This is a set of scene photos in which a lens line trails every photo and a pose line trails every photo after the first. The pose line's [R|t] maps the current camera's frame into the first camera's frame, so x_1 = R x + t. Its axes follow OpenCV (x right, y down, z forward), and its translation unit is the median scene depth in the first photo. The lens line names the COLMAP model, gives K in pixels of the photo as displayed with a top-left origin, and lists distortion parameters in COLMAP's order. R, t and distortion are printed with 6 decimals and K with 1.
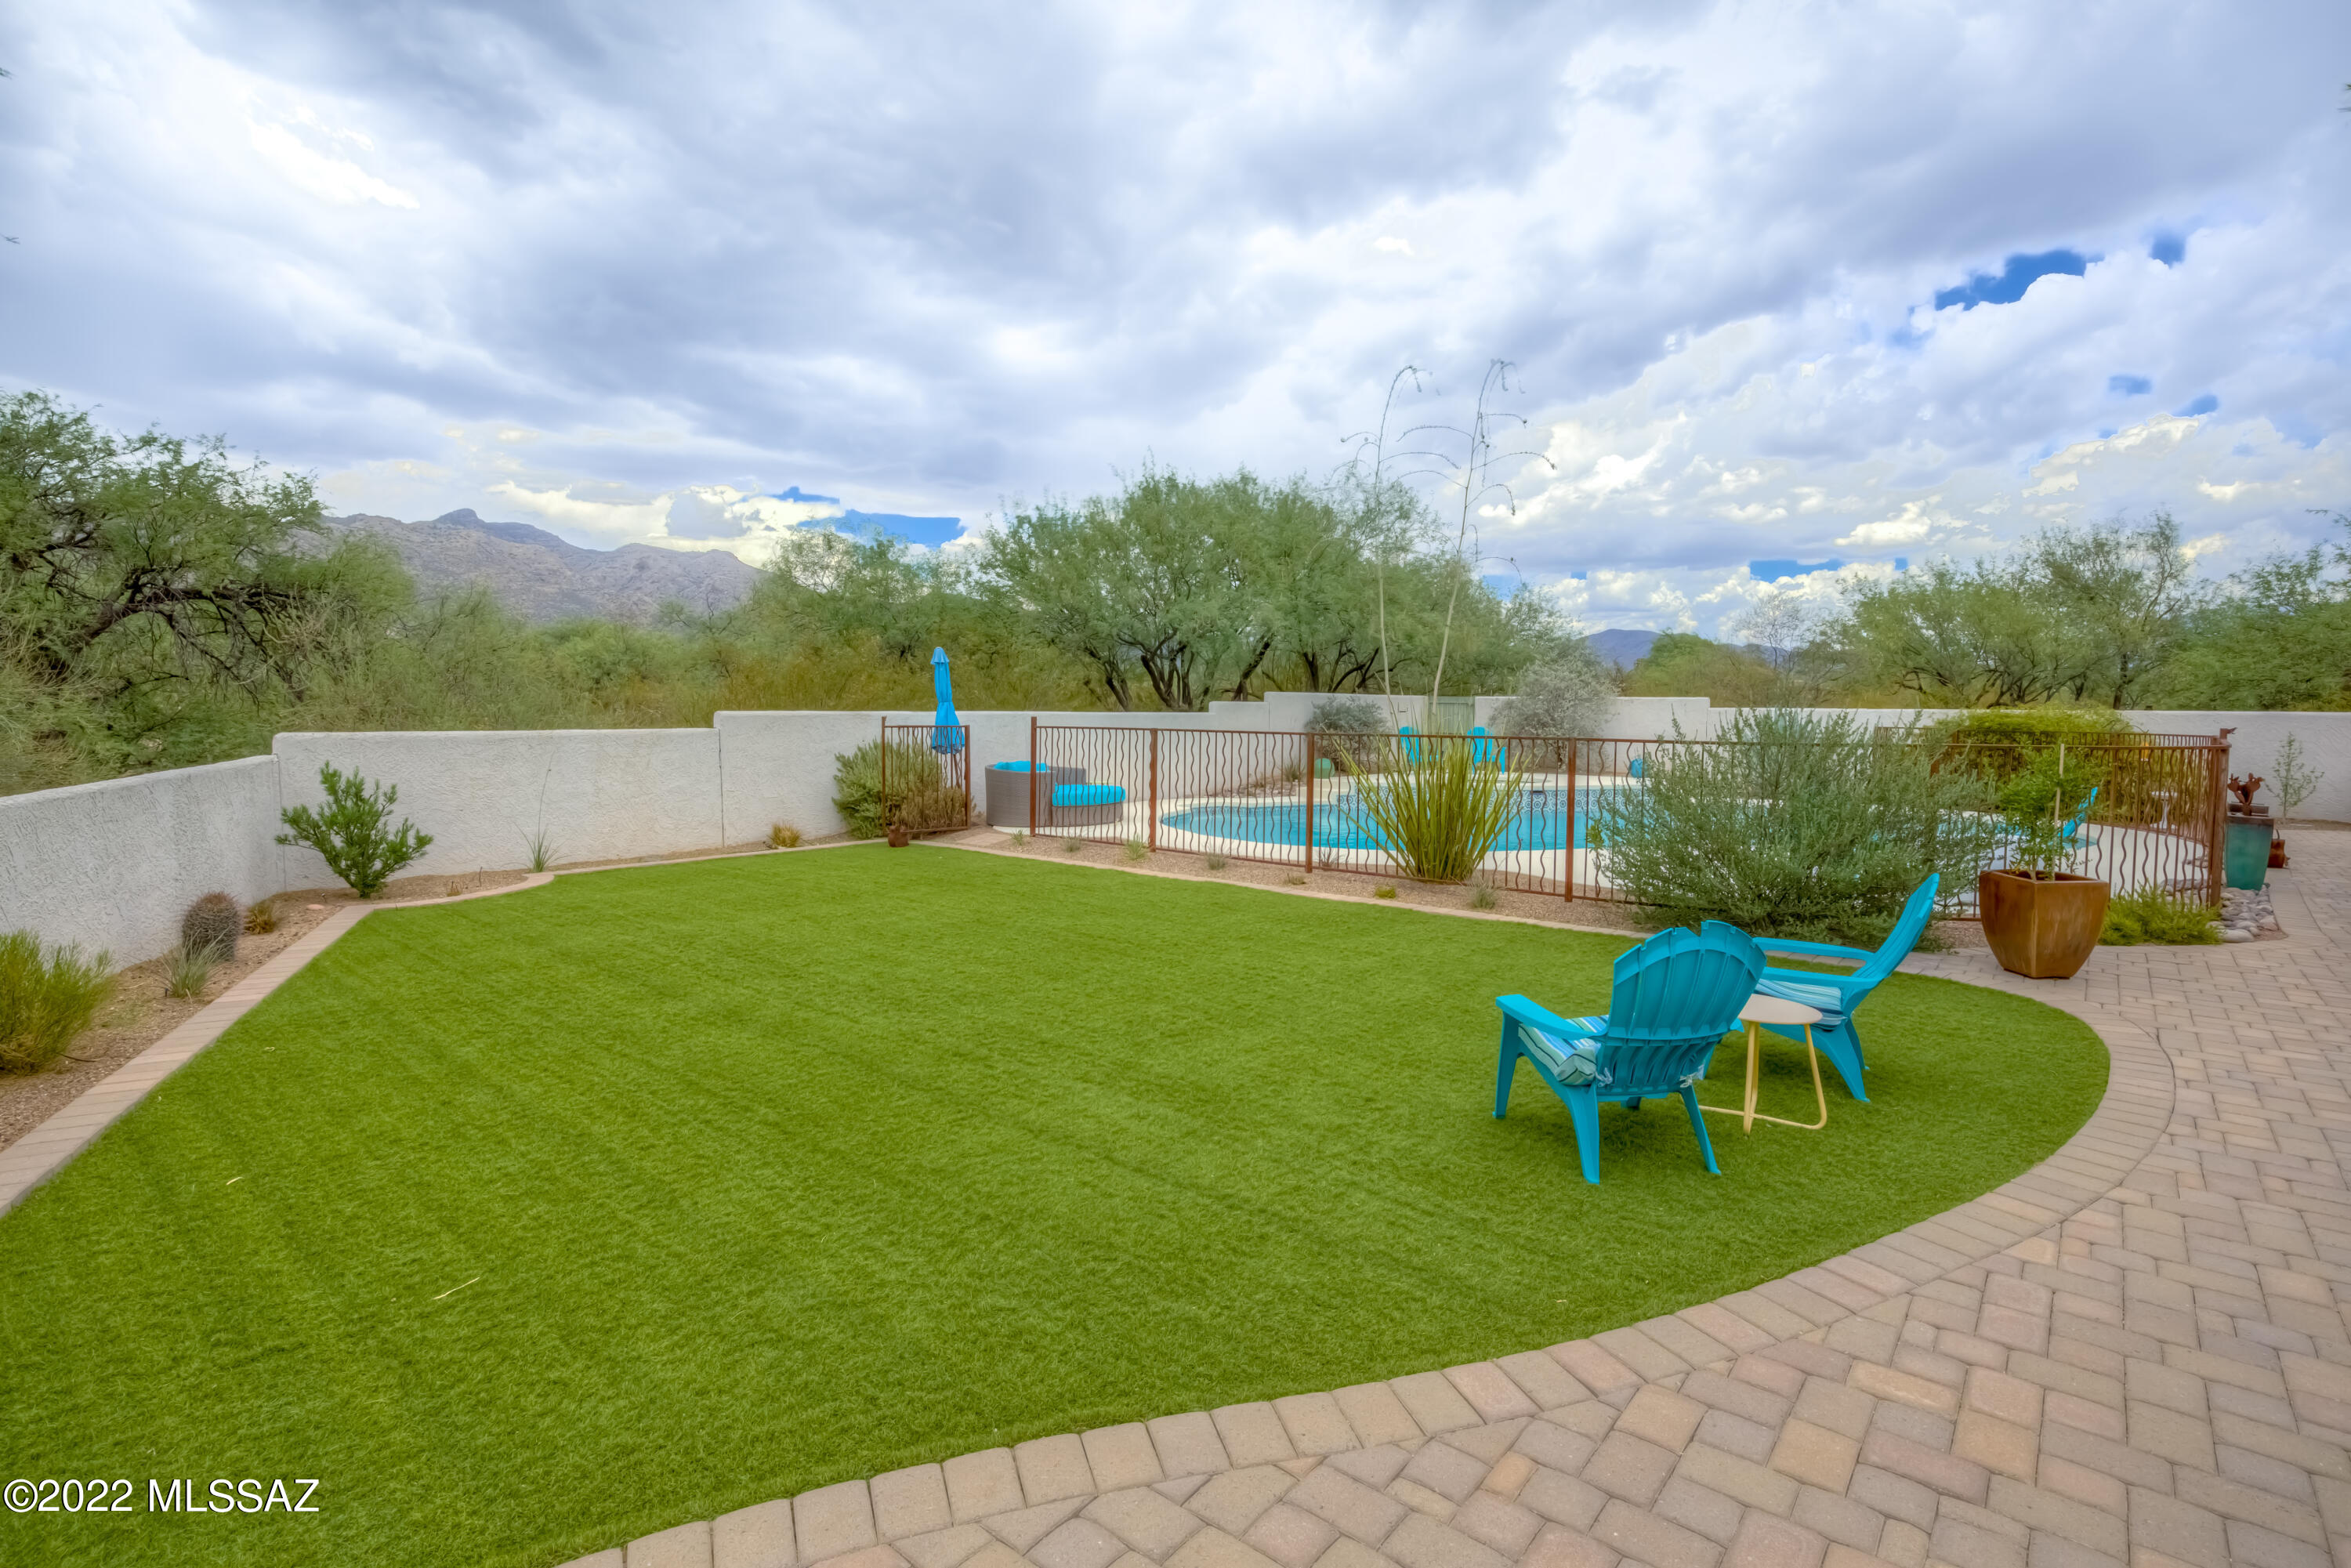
lens RADIAL K [[1119.6, 0, 1170.1], [0, 1119.6, 793.1], [0, 0, 1]] dist [0.014090, 0.000062]
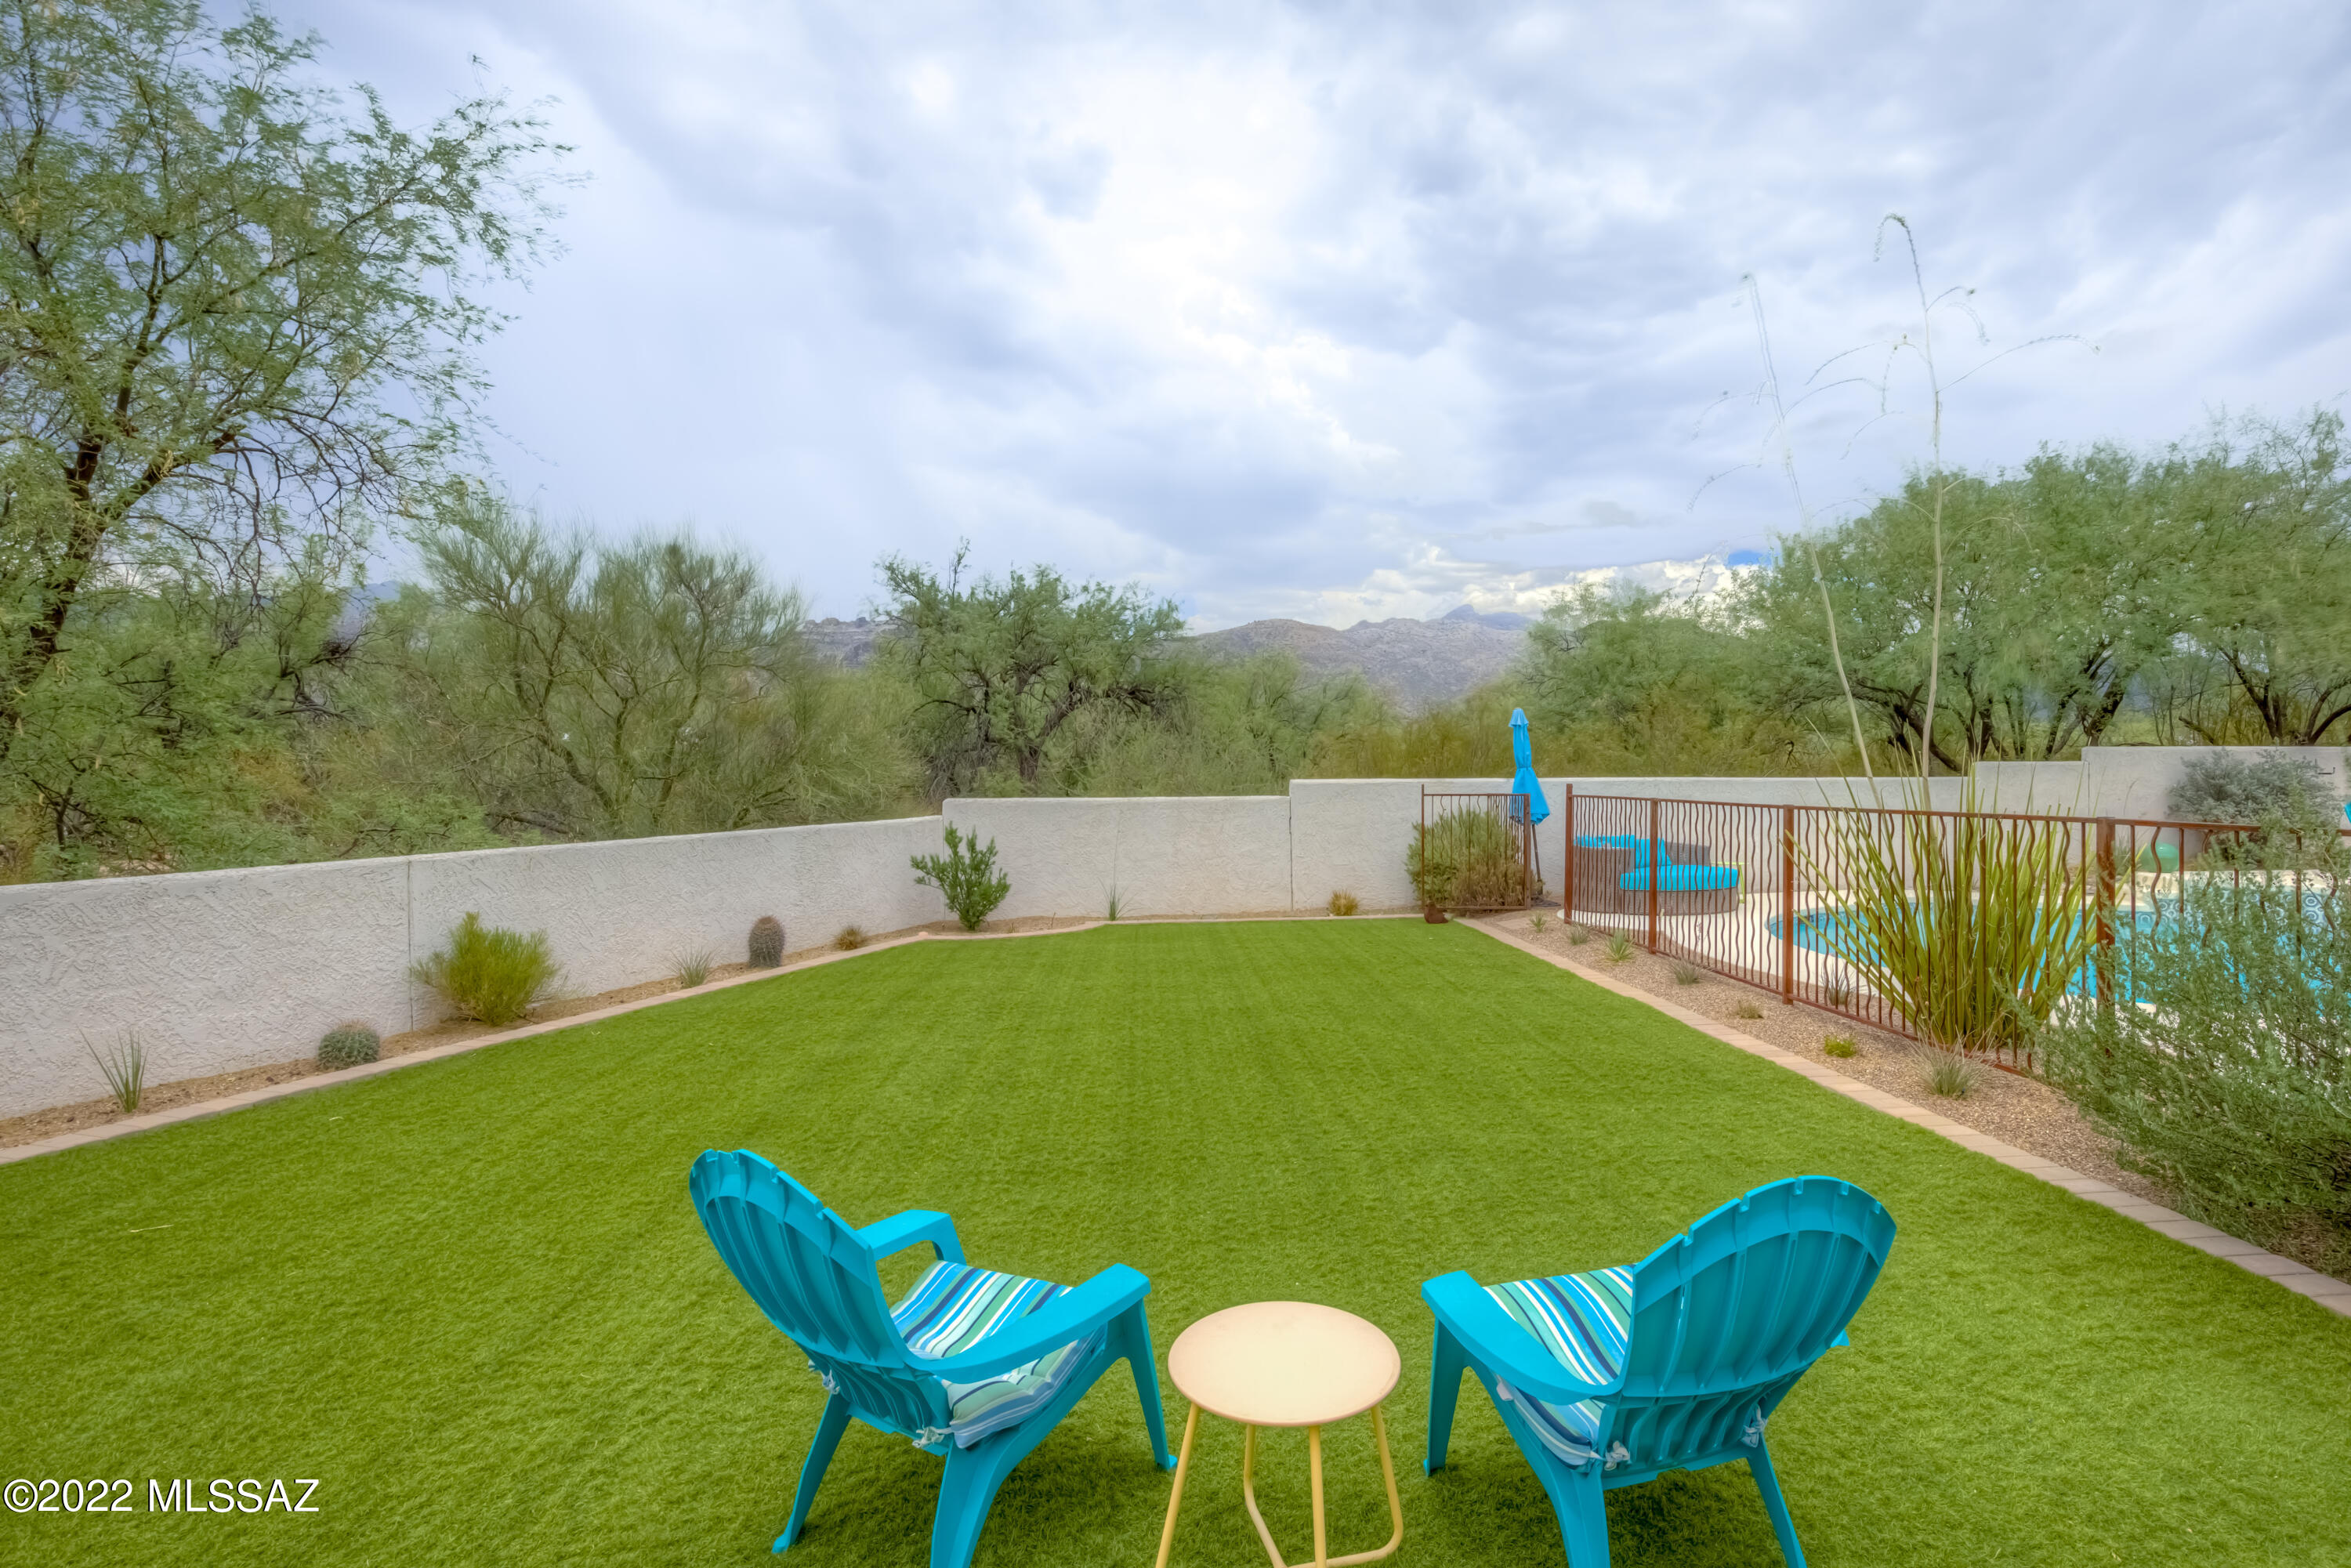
lens RADIAL K [[1119.6, 0, 1170.1], [0, 1119.6, 793.1], [0, 0, 1]] dist [0.014090, 0.000062]
pose [[0.768476, 0.003225, -0.639871, 0.163494], [-0.040582, 0.998220, -0.043707, -0.009691], [0.638591, 0.059555, 0.767239, 0.127318]]
